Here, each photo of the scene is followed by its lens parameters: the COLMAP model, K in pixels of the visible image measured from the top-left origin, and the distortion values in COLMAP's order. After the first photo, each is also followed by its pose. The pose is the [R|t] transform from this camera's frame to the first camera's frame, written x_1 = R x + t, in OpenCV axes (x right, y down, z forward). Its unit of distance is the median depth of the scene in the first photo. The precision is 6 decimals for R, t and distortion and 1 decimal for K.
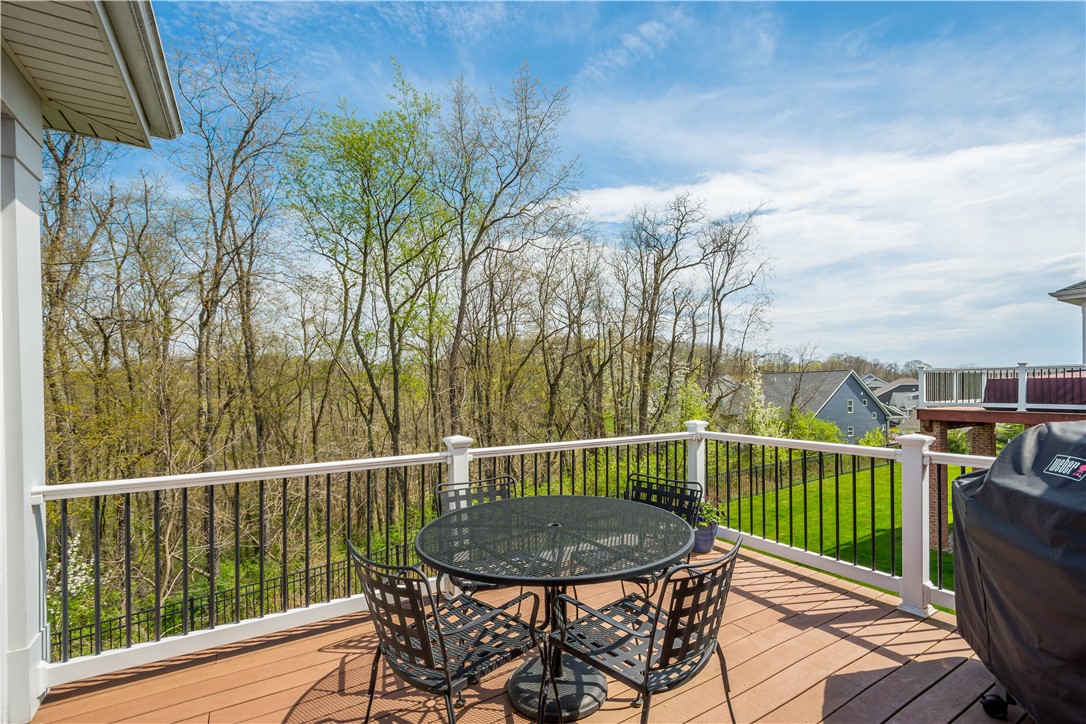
lens RADIAL K [[473.1, 0, 547.3], [0, 473.1, 388.6], [0, 0, 1]] dist [0.004668, 0.000513]
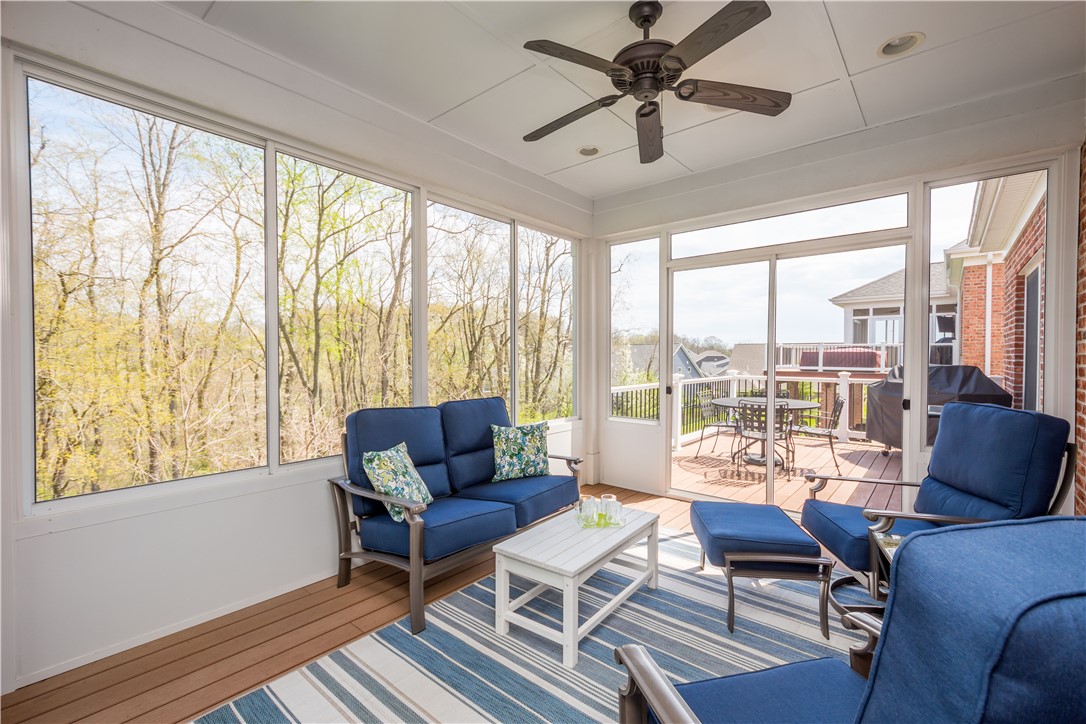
lens RADIAL K [[473.1, 0, 539.3], [0, 473.1, 361.6], [0, 0, 1]] dist [0.004668, 0.000513]
pose [[0.948352, 0.006928, 0.317143, -0.165510], [-0.009865, 0.999922, 0.007655, 0.003893], [-0.317065, -0.010388, 0.948347, -0.093372]]
